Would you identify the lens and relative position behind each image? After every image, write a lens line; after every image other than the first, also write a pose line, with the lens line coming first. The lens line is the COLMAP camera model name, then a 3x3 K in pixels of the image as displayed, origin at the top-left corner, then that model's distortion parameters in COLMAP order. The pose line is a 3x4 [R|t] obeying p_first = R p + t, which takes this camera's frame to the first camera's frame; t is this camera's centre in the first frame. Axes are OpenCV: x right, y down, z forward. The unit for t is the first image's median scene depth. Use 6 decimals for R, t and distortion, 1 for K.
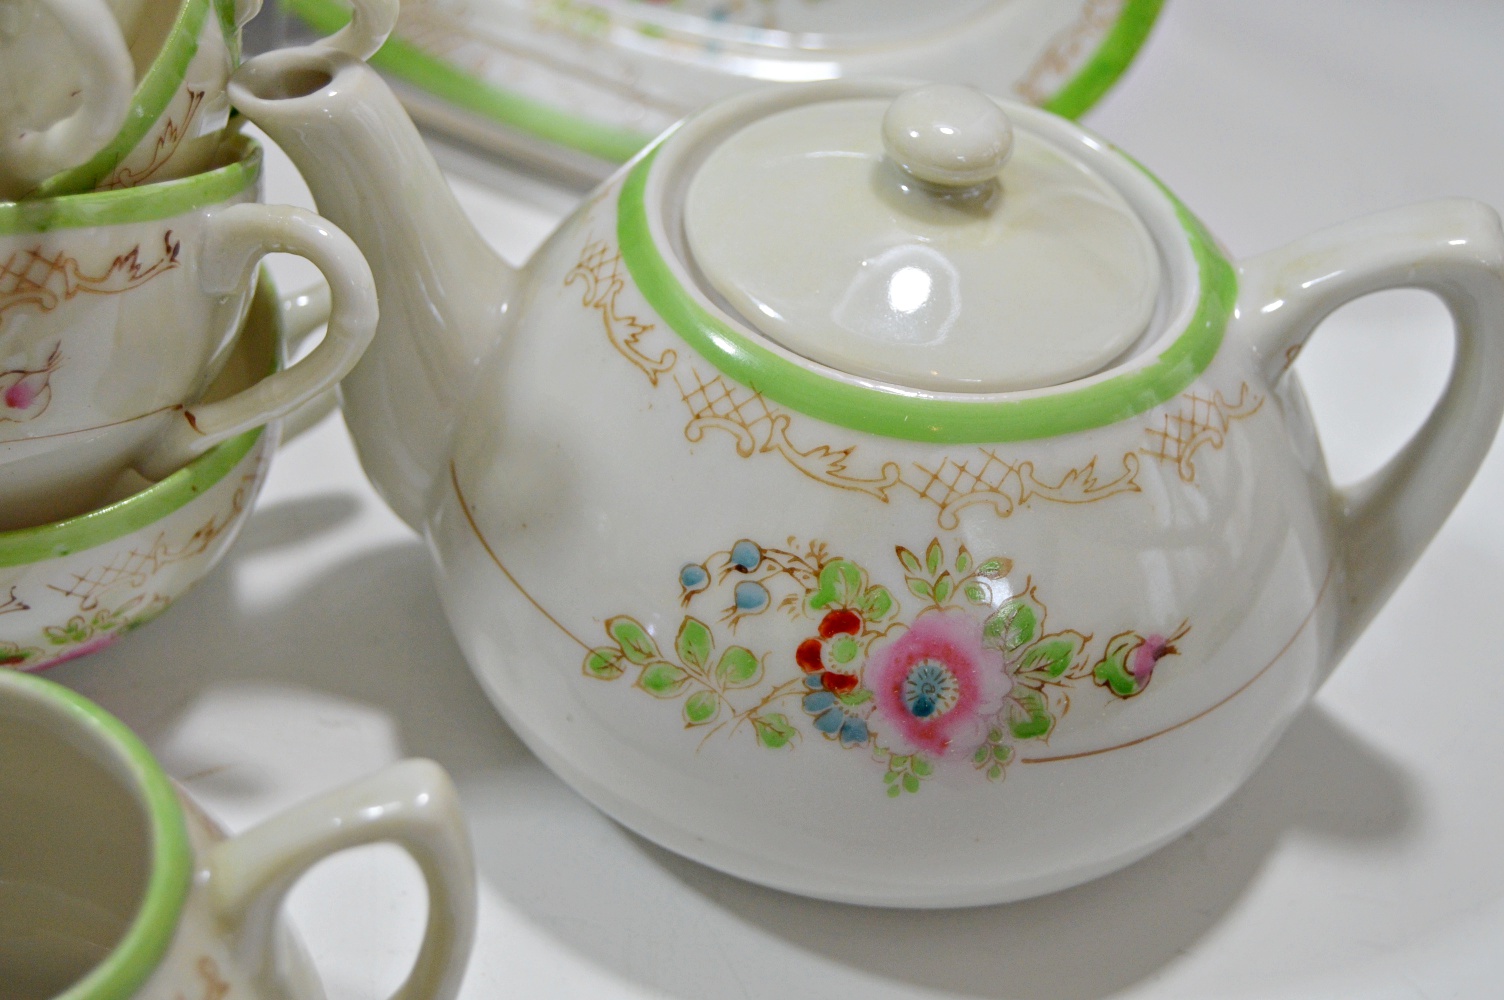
lens RADIAL K [[2955.3, 0, 758.1], [0, 2955.3, 503.7], [0, 0, 1]] dist [-0.024598, 0.000000]
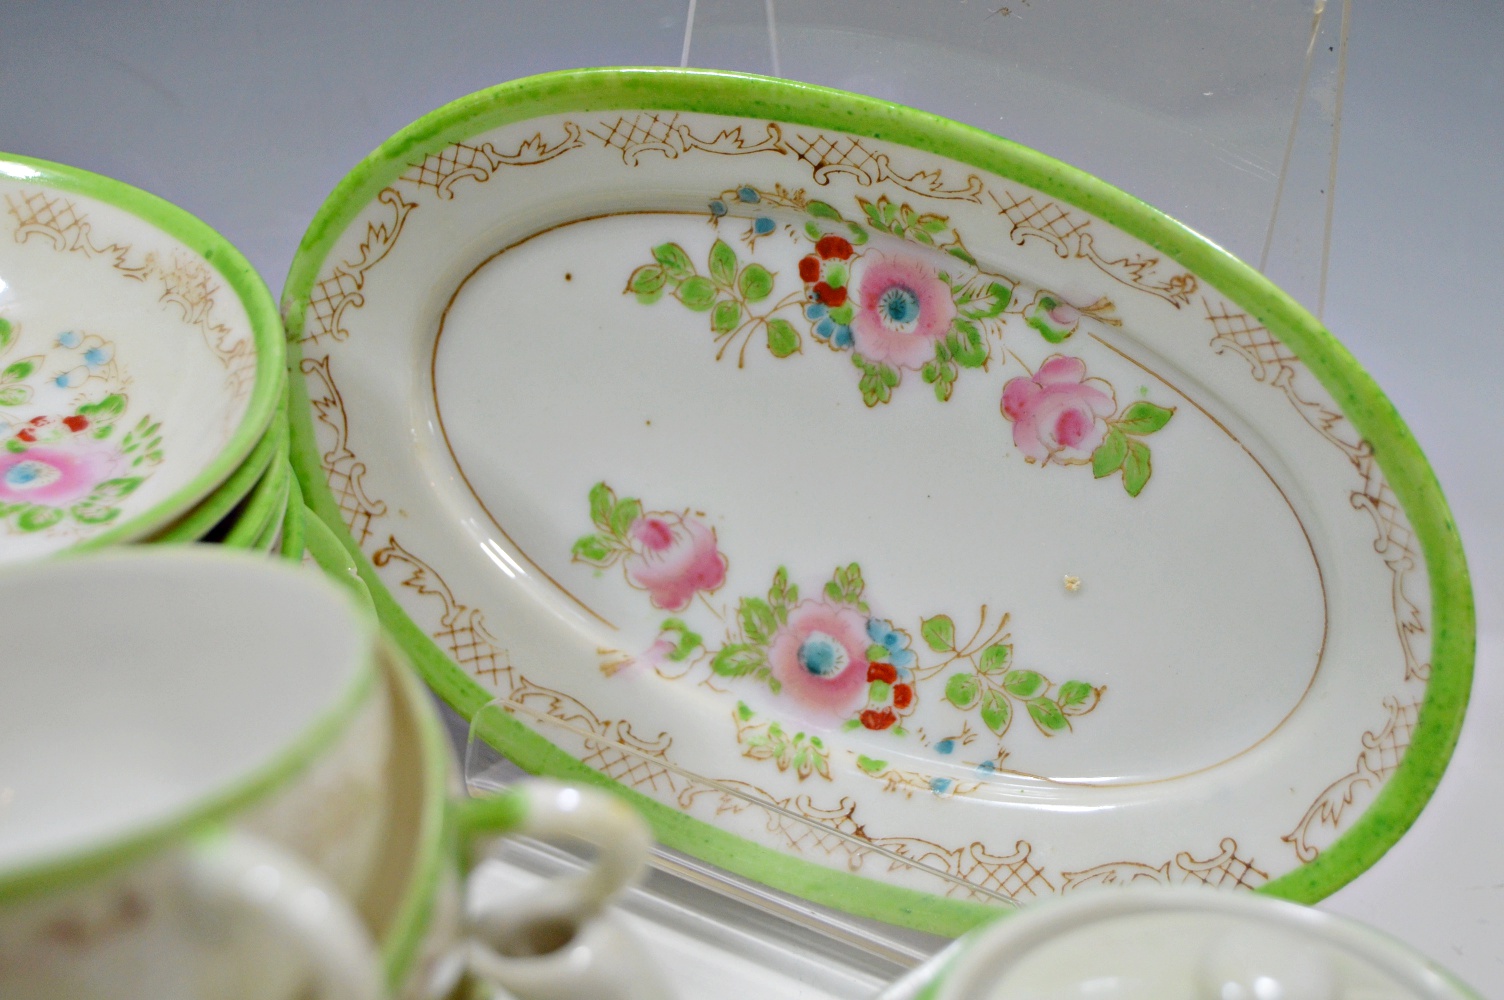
lens RADIAL K [[2955.3, 0, 766.2], [0, 2955.3, 514.3], [0, 0, 1]] dist [-0.024598, 0.000000]
pose [[0.999805, -0.014333, -0.013600, -0.075494], [0.012371, 0.990803, -0.134745, -0.152405], [0.015406, 0.134550, 0.990787, 0.098637]]
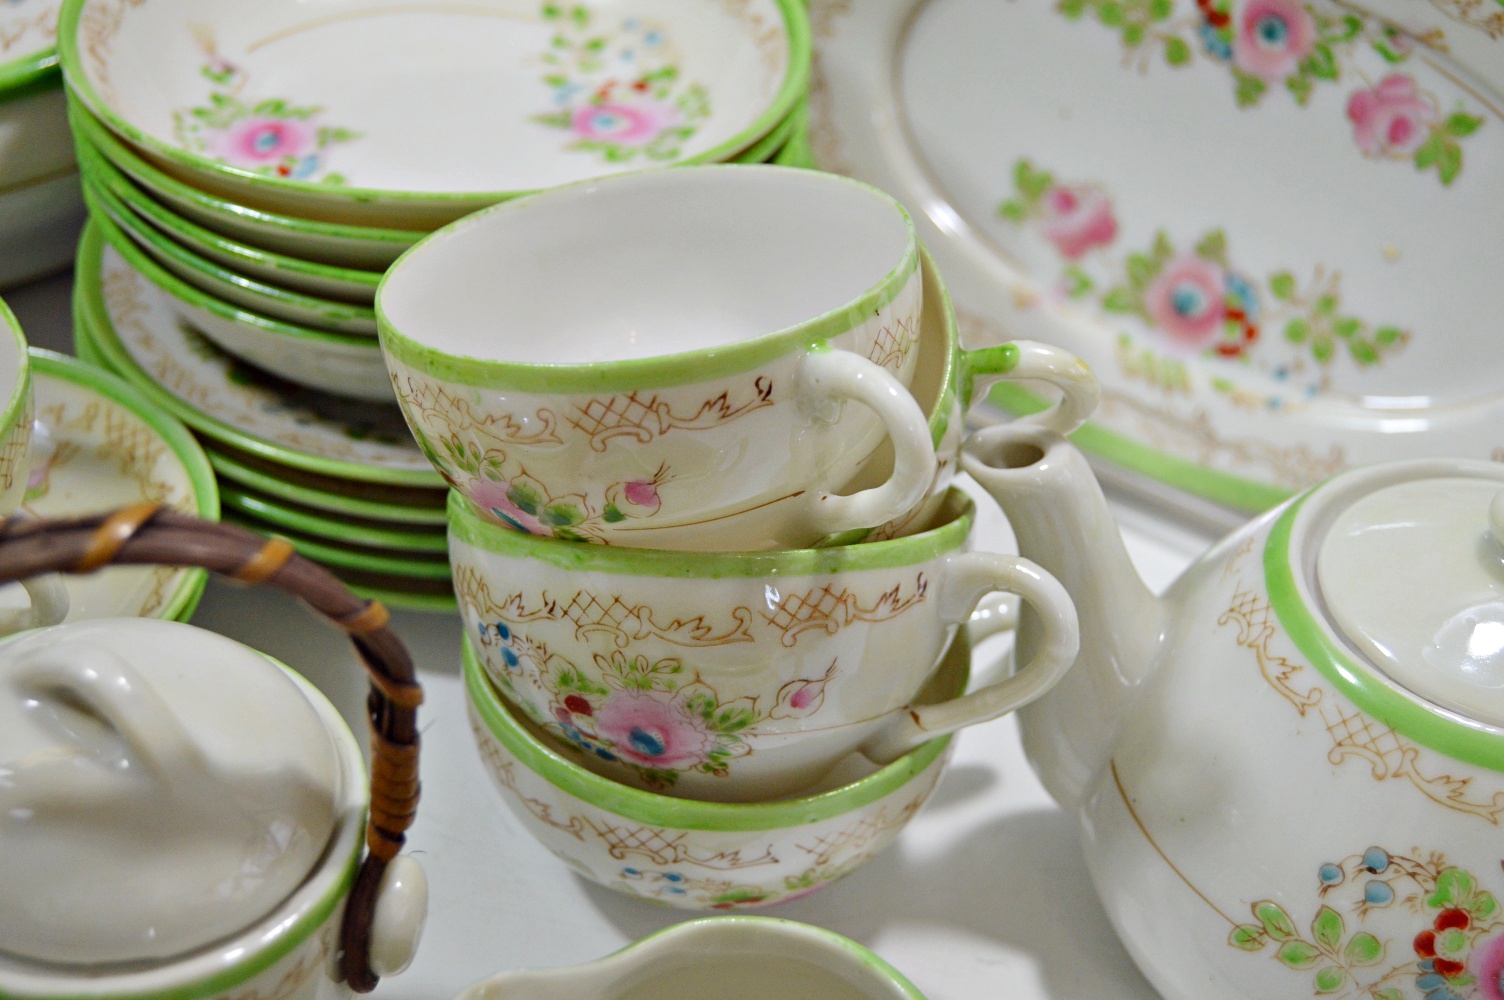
lens RADIAL K [[2718.2, 0, 766.3], [0, 2718.2, 526.8], [0, 0, 1]] dist [-0.018662, 0.000000]
pose [[0.994477, 0.050457, -0.092026, -0.157710], [-0.054955, 0.997381, -0.047018, -0.053122], [0.089412, 0.051816, 0.994646, -0.157182]]
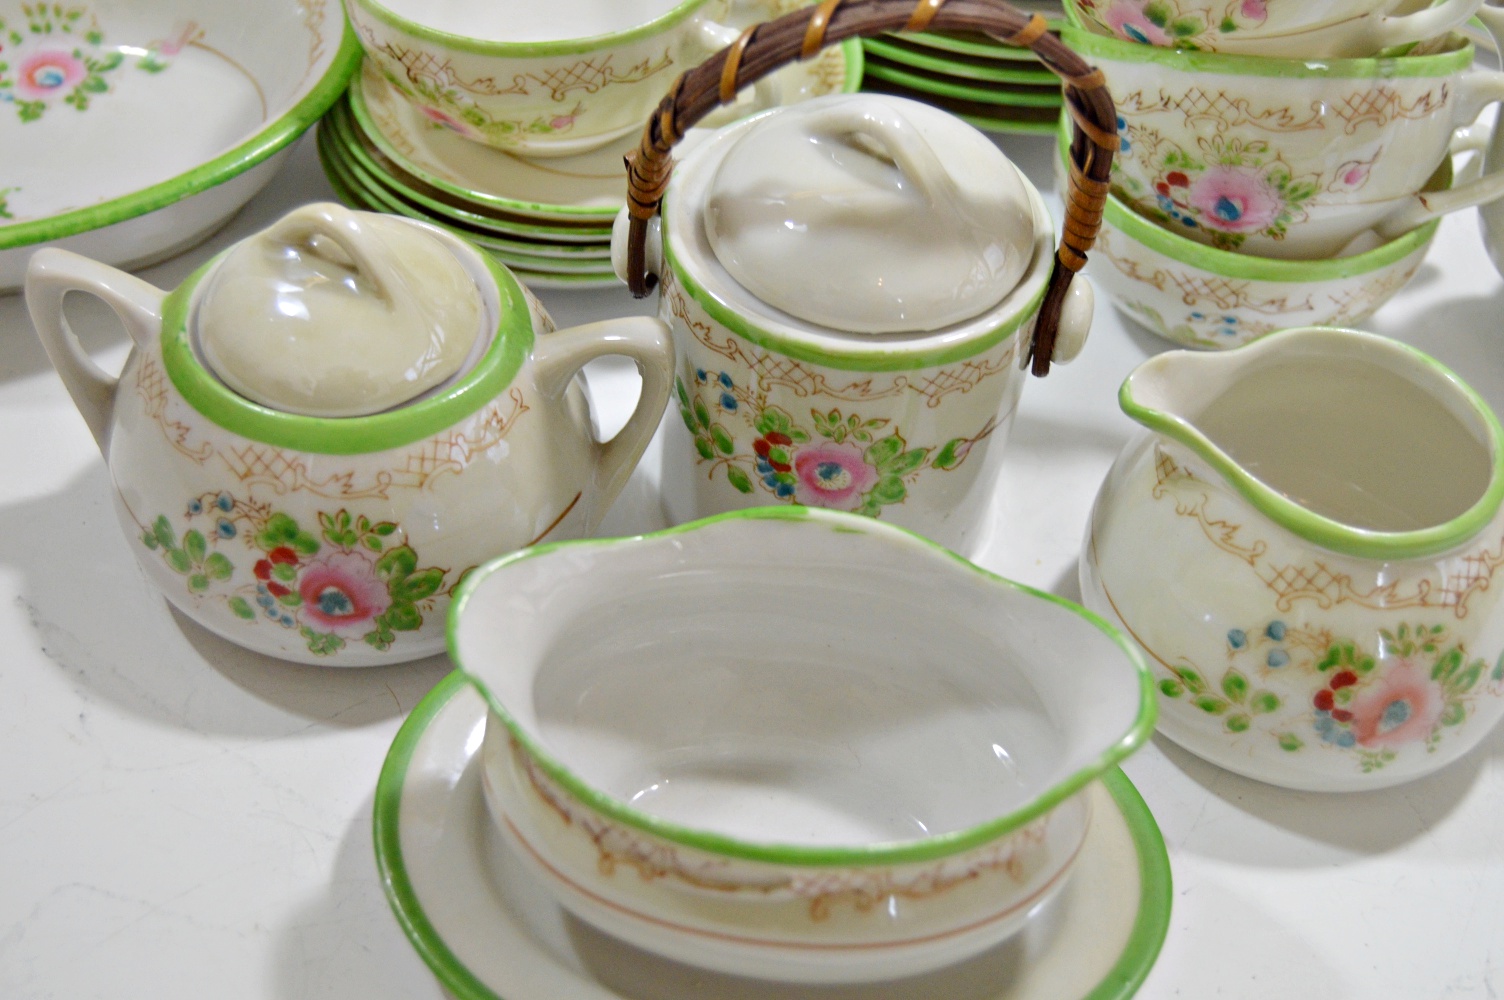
lens RADIAL K [[2385.8, 0, 755.2], [0, 2385.8, 497.3], [0, 0, 1]] dist [-0.027939, 0.000000]
pose [[0.987044, 0.086417, -0.135189, -0.375110], [-0.078447, 0.994912, 0.063224, 0.082179], [0.139964, -0.051799, 0.988801, -0.369707]]
